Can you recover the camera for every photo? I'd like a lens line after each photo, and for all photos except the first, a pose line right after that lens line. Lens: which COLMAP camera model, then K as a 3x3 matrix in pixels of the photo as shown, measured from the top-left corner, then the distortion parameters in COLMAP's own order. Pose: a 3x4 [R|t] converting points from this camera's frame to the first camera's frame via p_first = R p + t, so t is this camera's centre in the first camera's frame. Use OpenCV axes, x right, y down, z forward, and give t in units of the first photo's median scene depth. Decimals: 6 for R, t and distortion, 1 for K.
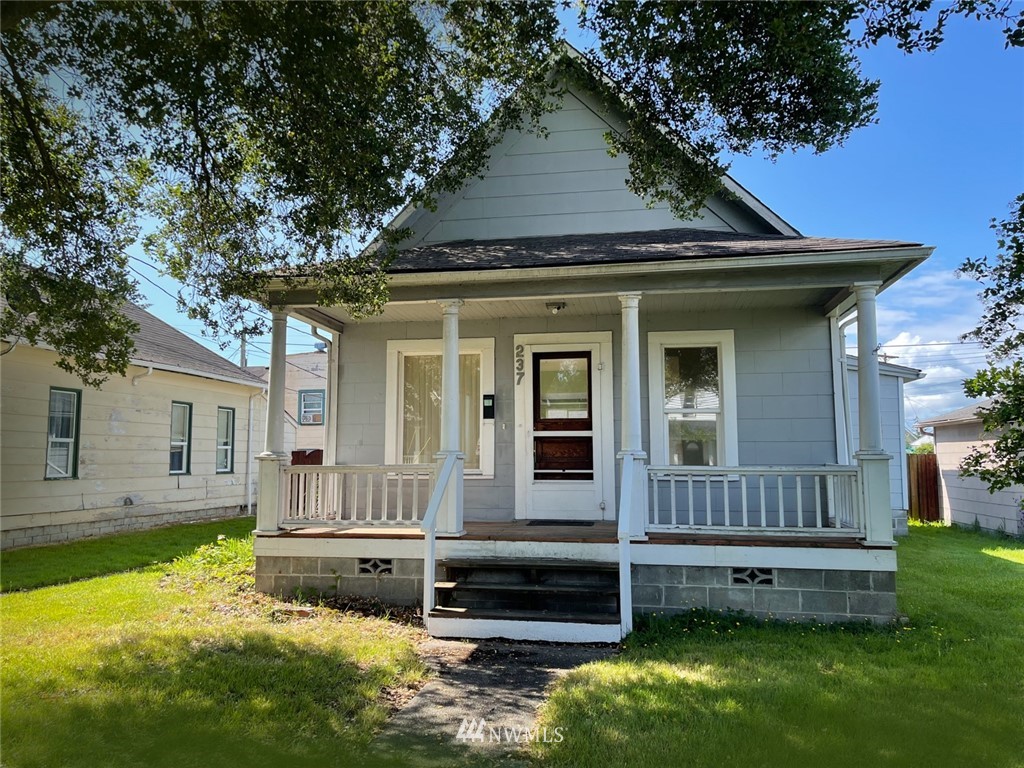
lens RADIAL K [[776.4, 0, 512.0], [0, 776.4, 384.0], [0, 0, 1]] dist [0.028290, -0.001995]
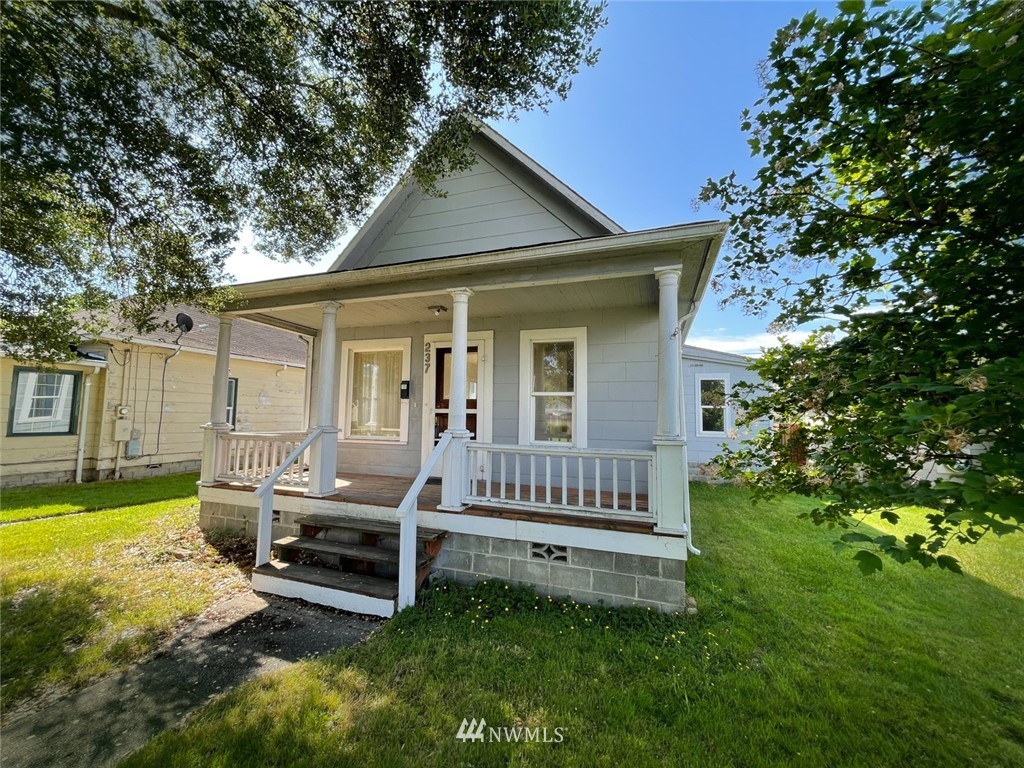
lens RADIAL K [[410.8, 0, 513.0], [0, 410.8, 389.3], [0, 0, 1]] dist [-0.000065, 0.000227]
pose [[0.987152, 0.007122, -0.159625, 0.337775], [-0.002880, 0.999637, 0.026790, 0.011868], [0.159758, -0.025986, 0.986814, 0.438509]]
